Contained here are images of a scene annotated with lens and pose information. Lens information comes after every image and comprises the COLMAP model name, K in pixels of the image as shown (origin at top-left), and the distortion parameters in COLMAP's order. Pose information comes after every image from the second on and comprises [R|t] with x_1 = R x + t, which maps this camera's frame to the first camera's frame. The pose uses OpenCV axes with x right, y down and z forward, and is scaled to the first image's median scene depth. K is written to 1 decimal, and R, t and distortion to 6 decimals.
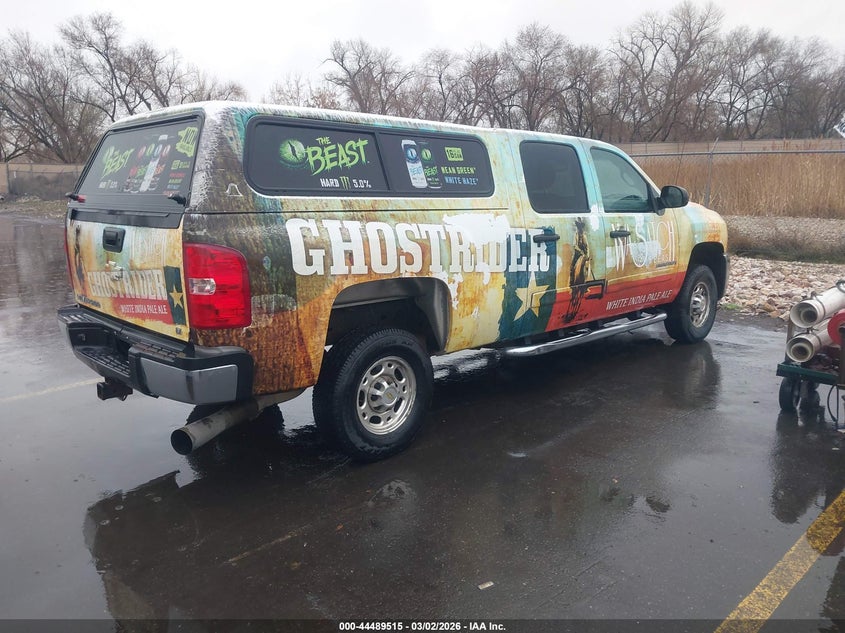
lens RADIAL K [[746.0, 0, 422.7], [0, 746.0, 315.7], [0, 0, 1]] dist [0.009620, -0.002703]
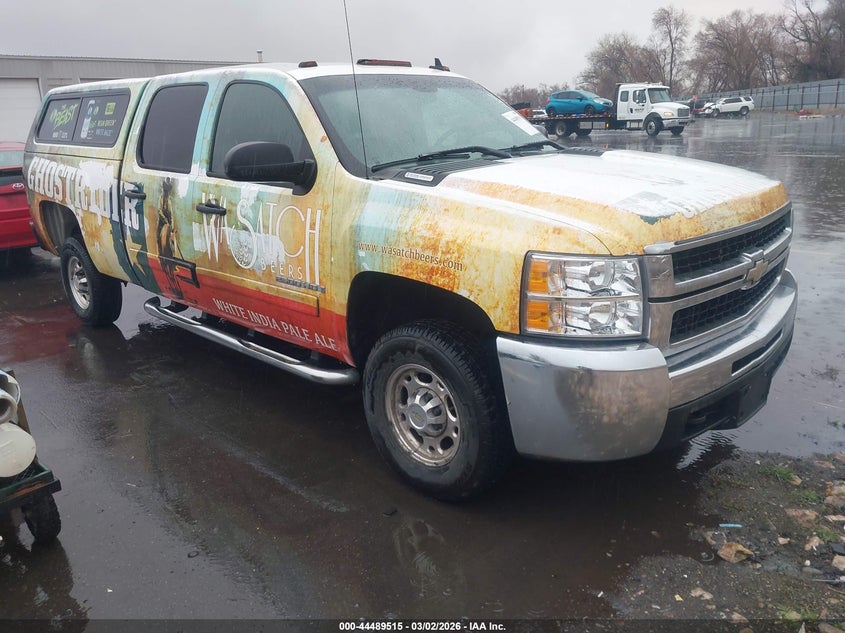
lens RADIAL K [[746.0, 0, 420.8], [0, 746.0, 319.2], [0, 0, 1]] dist [0.009620, -0.002703]
pose [[-0.068780, 0.281264, -0.957163, 1.024949], [-0.130790, 0.948612, 0.288149, -0.257961], [0.989021, 0.145006, -0.028459, 1.323707]]
